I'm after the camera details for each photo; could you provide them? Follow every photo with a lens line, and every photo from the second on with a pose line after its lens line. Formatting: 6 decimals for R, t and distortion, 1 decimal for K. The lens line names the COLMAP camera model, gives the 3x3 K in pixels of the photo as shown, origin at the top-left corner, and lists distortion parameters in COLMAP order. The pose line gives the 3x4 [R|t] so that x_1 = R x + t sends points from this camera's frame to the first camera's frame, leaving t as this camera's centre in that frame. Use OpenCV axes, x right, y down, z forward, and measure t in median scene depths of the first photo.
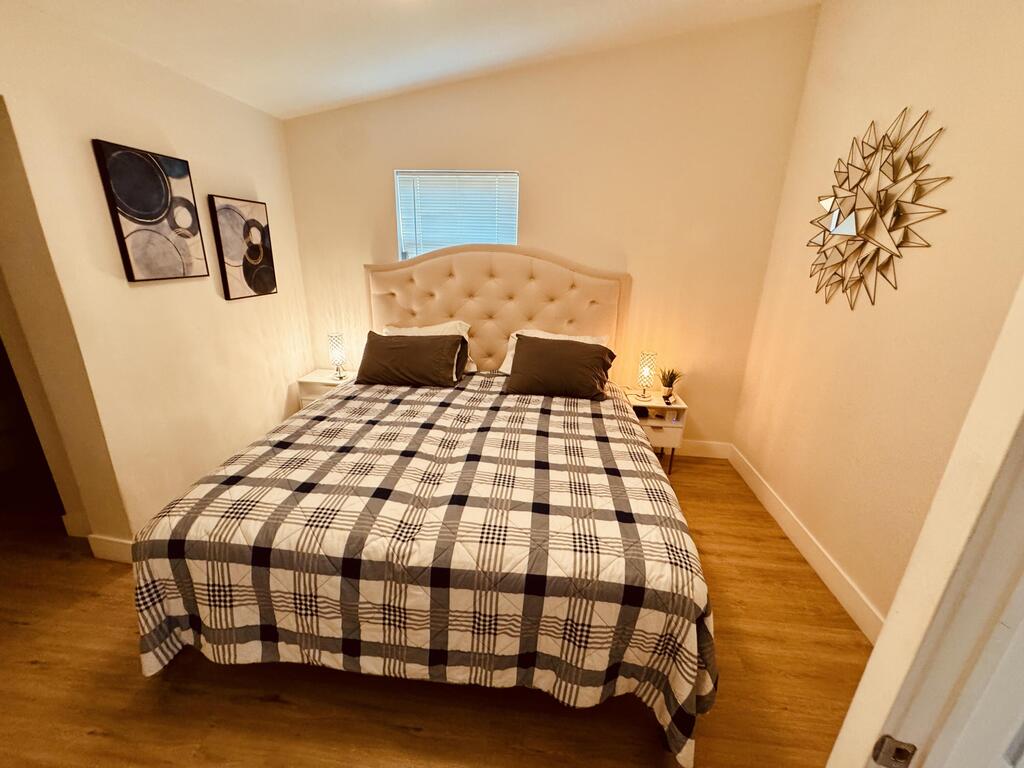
lens RADIAL K [[409.3, 0, 512.8], [0, 409.3, 382.2], [0, 0, 1]] dist [-0.002098, 0.000338]
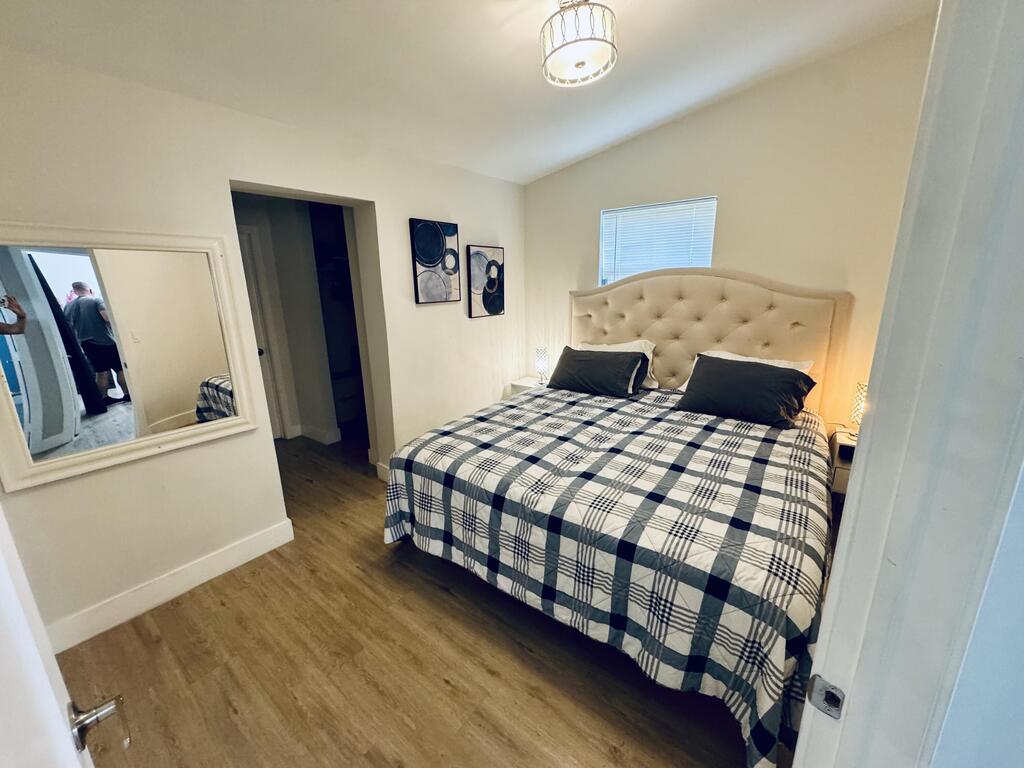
lens RADIAL K [[409.3, 0, 512.8], [0, 409.3, 382.2], [0, 0, 1]] dist [-0.002098, 0.000338]
pose [[0.850706, 0.084128, -0.518865, 0.200546], [-0.123236, 0.991518, -0.041289, 0.066424], [0.510991, 0.099067, 0.853858, -0.113754]]
